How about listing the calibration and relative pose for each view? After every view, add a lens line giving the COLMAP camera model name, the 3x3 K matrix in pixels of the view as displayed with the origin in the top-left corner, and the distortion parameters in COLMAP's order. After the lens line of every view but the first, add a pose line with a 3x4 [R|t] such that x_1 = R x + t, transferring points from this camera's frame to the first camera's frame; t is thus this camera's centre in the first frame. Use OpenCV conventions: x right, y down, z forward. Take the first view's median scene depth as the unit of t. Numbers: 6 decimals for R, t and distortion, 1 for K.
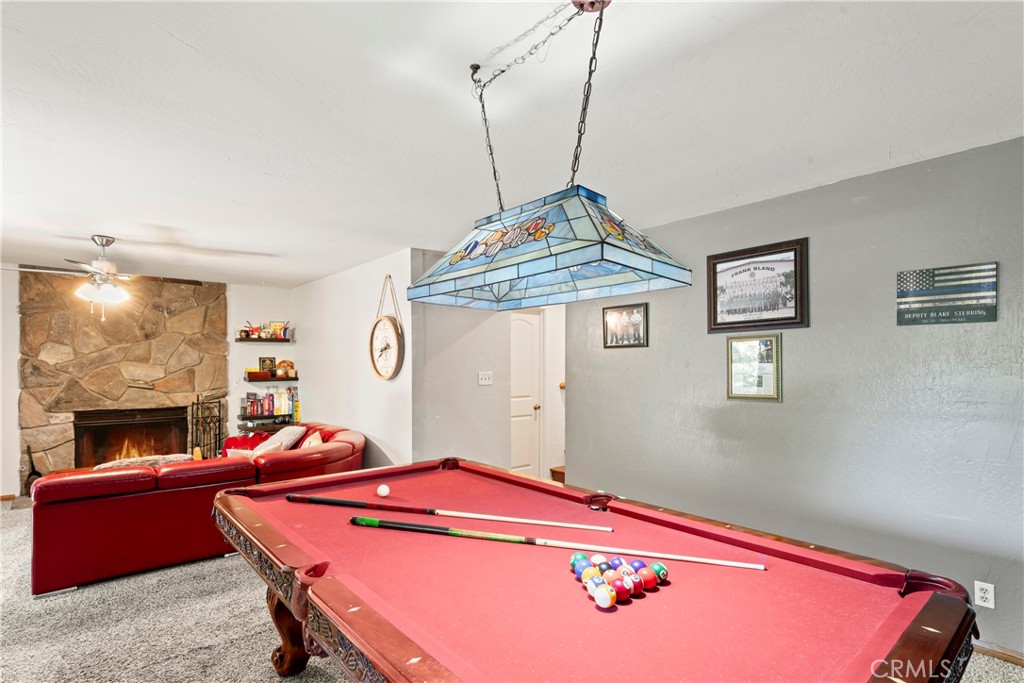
lens RADIAL K [[506.6, 0, 511.2], [0, 506.6, 360.6], [0, 0, 1]] dist [0.000261, 0.000024]
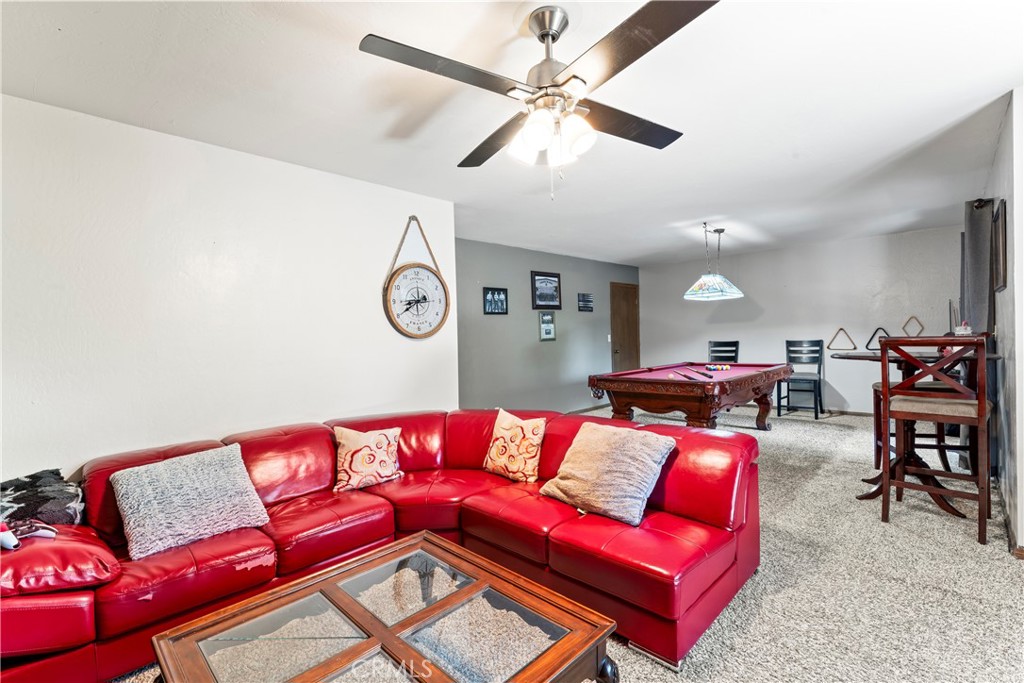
lens RADIAL K [[454.4, 0, 512.0], [0, 454.4, 341.5], [0, 0, 1]] dist [0.000052, -0.000004]
pose [[-0.087731, -0.012077, 0.996071, -1.416754], [0.017122, 0.999760, 0.013630, 0.048728], [-0.995997, 0.018251, -0.087504, 1.255185]]
